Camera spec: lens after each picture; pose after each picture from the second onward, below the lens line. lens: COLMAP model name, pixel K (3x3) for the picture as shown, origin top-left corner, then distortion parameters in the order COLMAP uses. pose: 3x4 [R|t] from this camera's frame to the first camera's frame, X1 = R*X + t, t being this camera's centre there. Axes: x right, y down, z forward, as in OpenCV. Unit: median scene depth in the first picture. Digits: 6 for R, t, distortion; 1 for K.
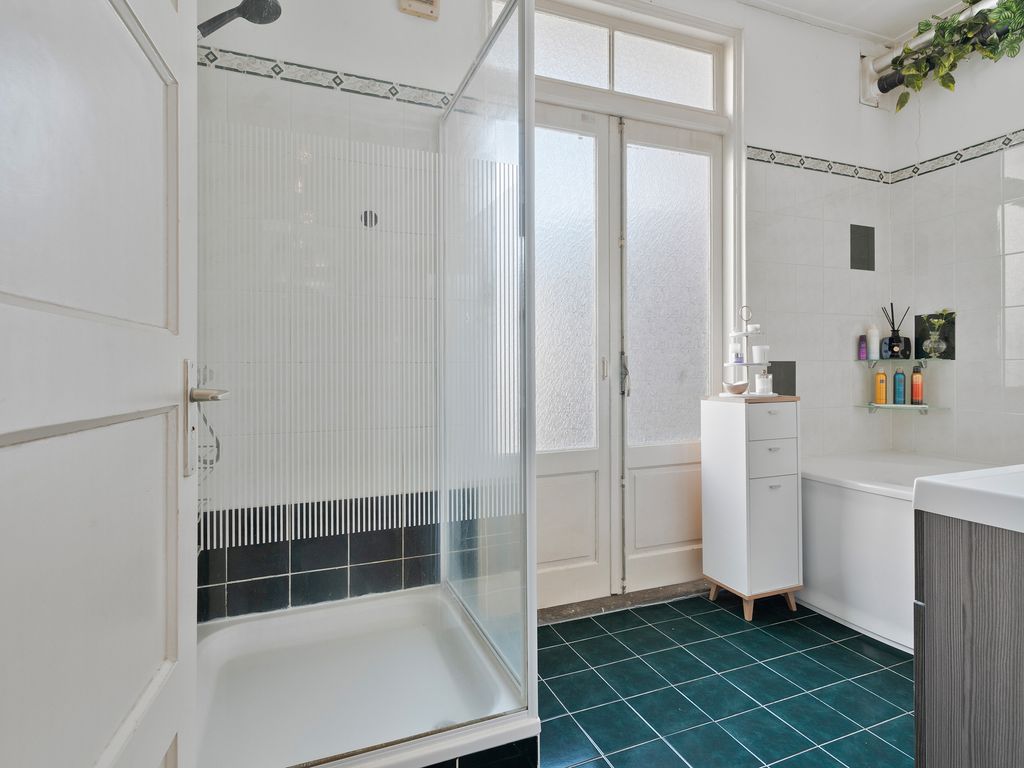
lens RADIAL K [[542.2, 0, 518.3], [0, 542.2, 374.1], [0, 0, 1]] dist [0.000794, 0.000514]
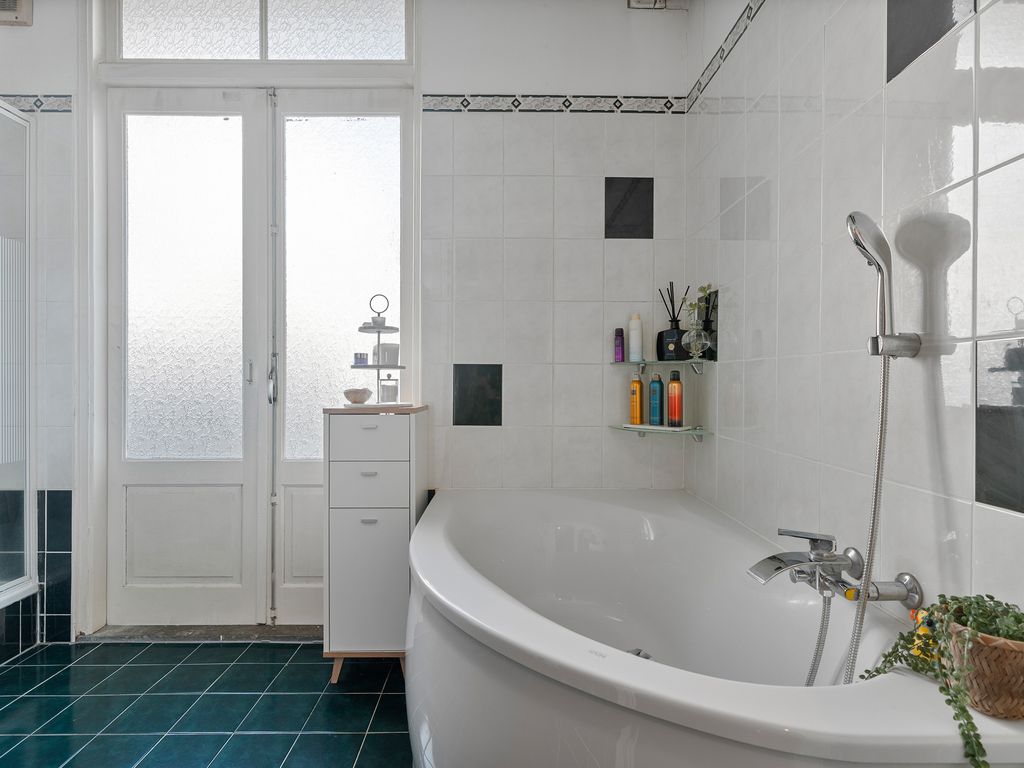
lens RADIAL K [[542.2, 0, 511.7], [0, 542.2, 385.9], [0, 0, 1]] dist [0.000794, 0.000514]
pose [[0.933054, 0.012780, -0.359509, 0.845388], [-0.011038, 0.999915, 0.006898, 0.001943], [0.359567, -0.002468, 0.933116, 0.300996]]
